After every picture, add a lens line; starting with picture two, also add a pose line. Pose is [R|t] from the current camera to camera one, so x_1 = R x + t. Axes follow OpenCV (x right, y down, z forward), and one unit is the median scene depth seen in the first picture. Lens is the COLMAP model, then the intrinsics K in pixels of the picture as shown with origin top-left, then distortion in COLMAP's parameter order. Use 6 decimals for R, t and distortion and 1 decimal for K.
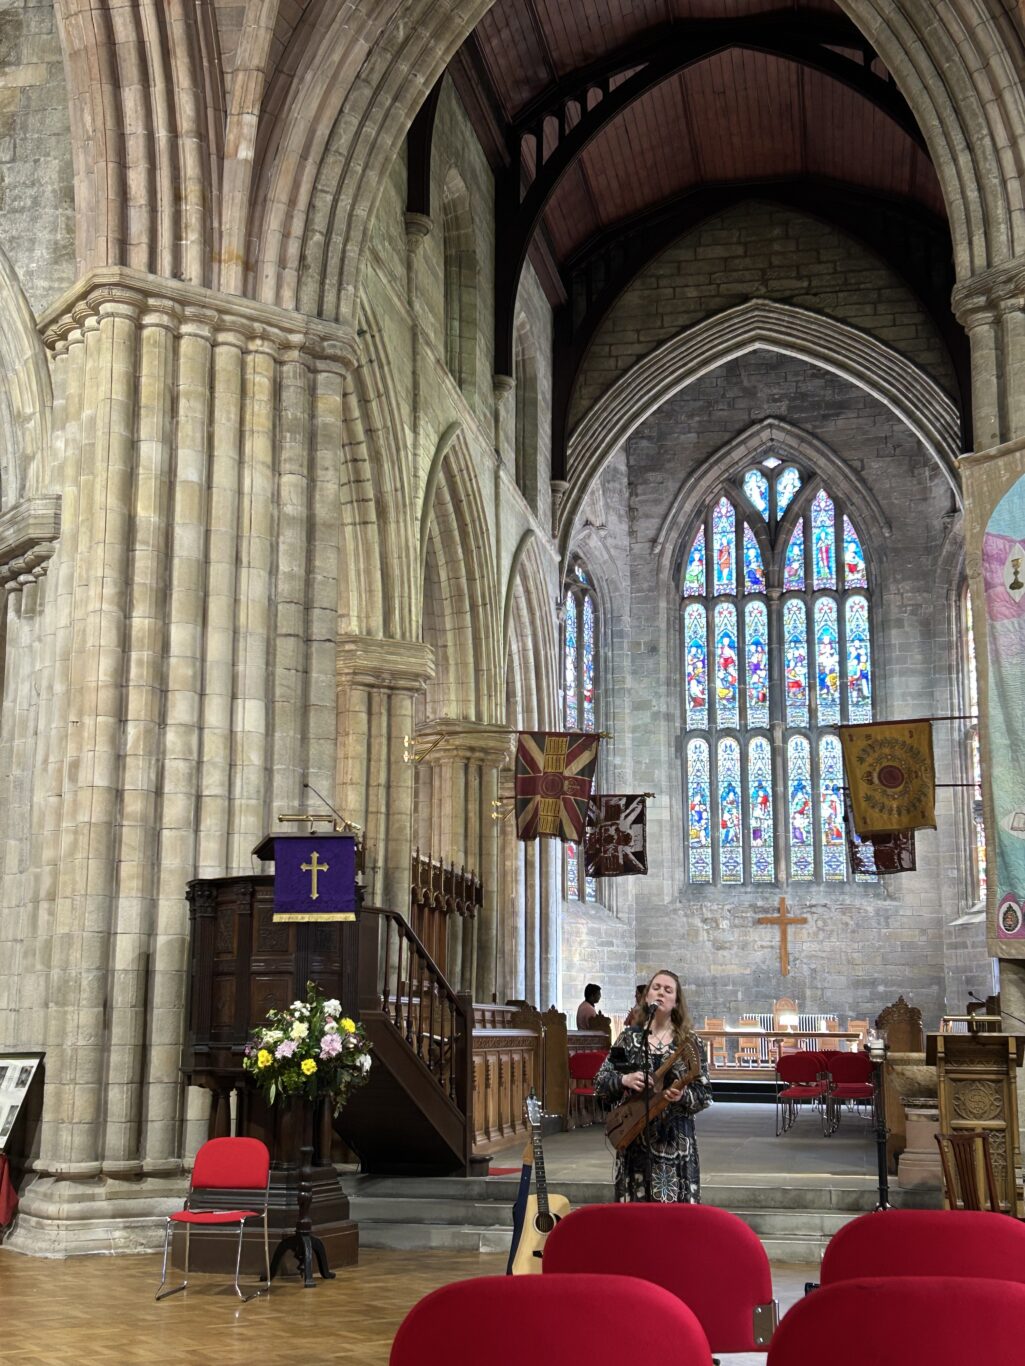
lens RADIAL K [[1750.6, 0, 512.5], [0, 1750.6, 683.0], [0, 0, 1]] dist [0.014499, 0.000712]
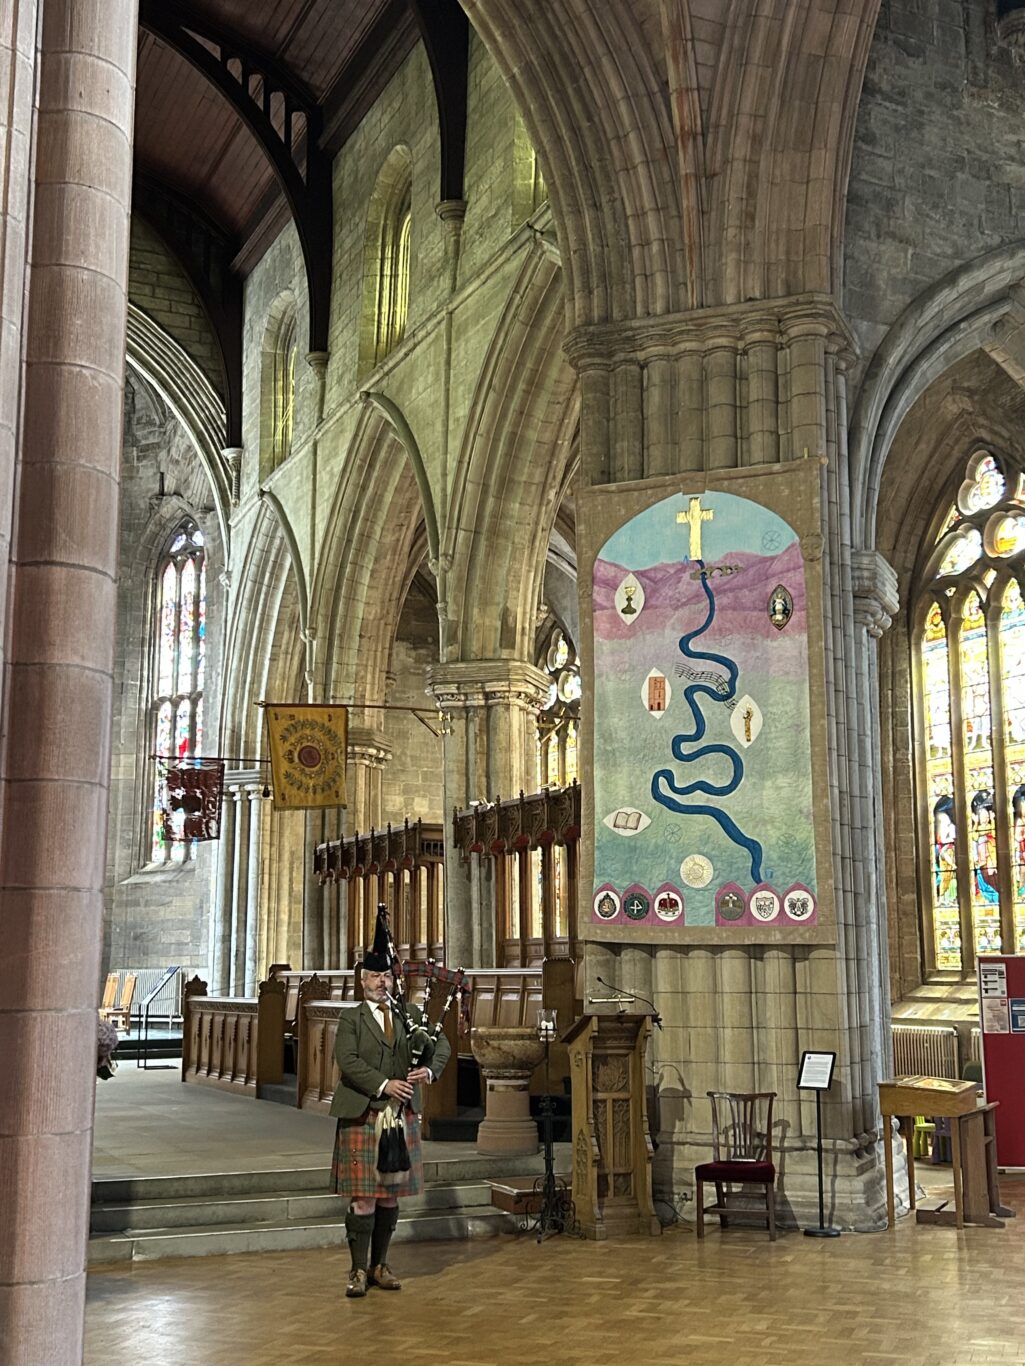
lens RADIAL K [[1610.8, 0, 512.5], [0, 1610.8, 683.0], [0, 0, 1]] dist [0.117201, -0.429464]
pose [[0.798961, 0.094999, 0.593832, -0.186344], [-0.108783, 0.993985, -0.012654, 0.005735], [-0.591462, -0.054488, 0.804490, 0.101239]]
